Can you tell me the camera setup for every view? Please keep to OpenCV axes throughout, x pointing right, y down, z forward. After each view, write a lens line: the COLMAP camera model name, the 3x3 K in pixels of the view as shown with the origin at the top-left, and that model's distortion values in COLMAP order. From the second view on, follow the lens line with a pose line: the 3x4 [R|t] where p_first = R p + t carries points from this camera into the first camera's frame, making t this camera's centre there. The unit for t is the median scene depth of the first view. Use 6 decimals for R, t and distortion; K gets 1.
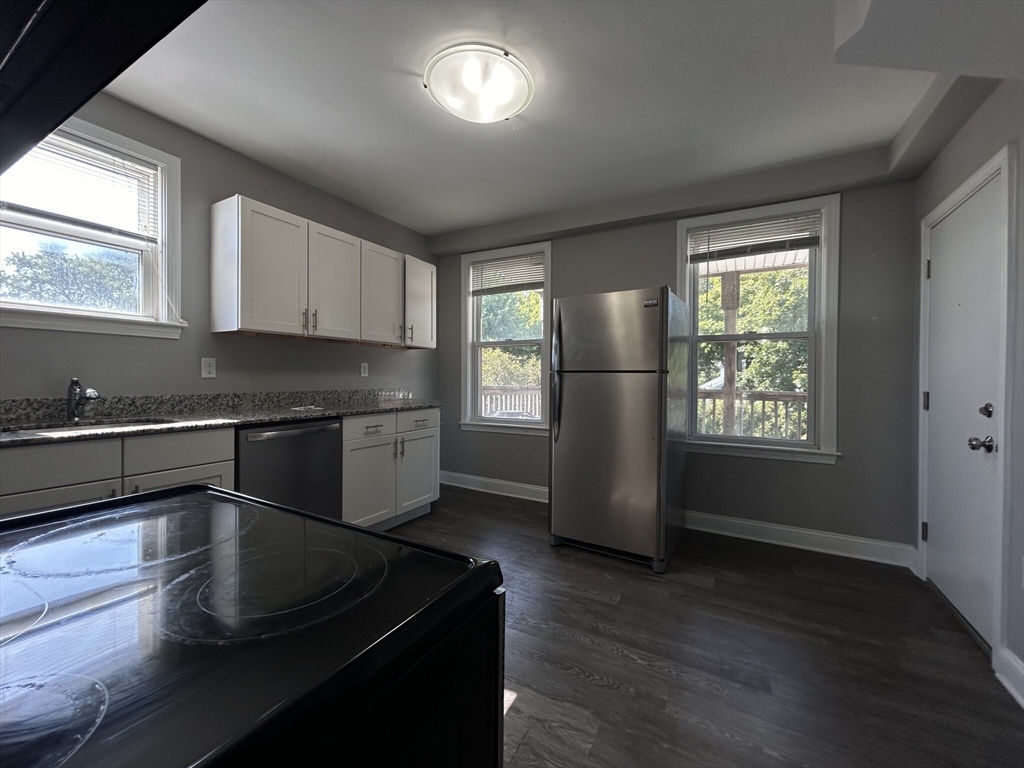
lens RADIAL K [[408.4, 0, 513.9], [0, 408.4, 383.7], [0, 0, 1]] dist [-0.002457, 0.000135]
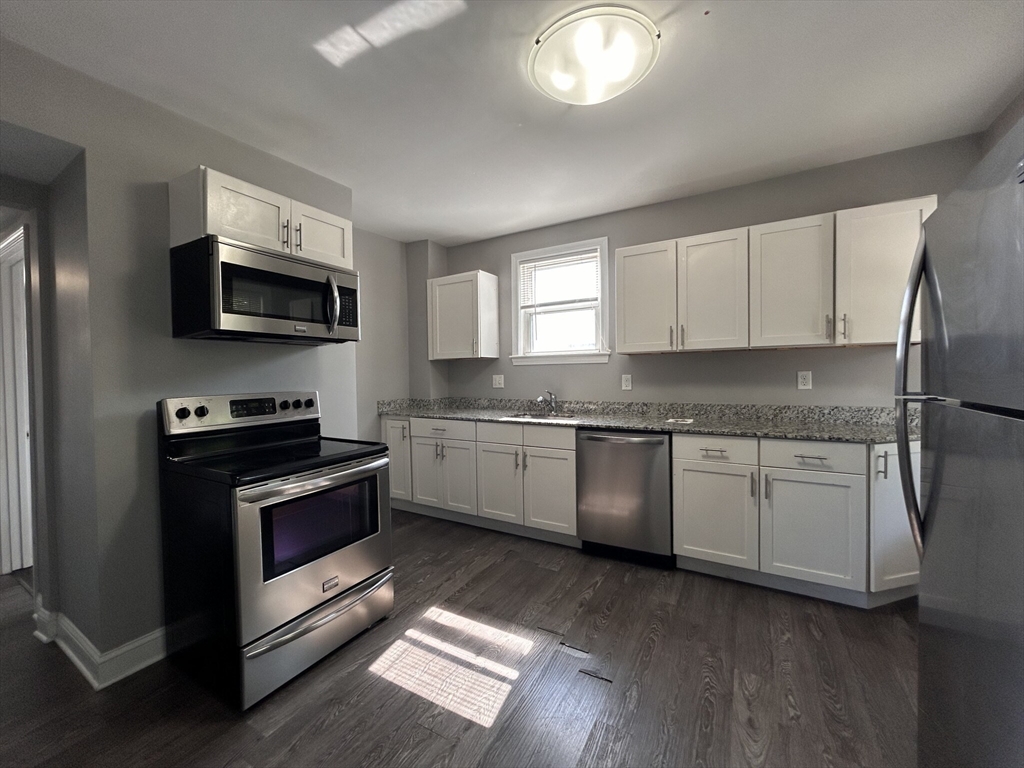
lens RADIAL K [[408.4, 0, 504.6], [0, 408.4, 382.9], [0, 0, 1]] dist [-0.002457, 0.000135]
pose [[-0.031702, 0.012384, -0.999421, 0.540687], [-0.003327, 0.999916, 0.012496, -0.047854], [0.999492, 0.003722, -0.031659, 0.590293]]
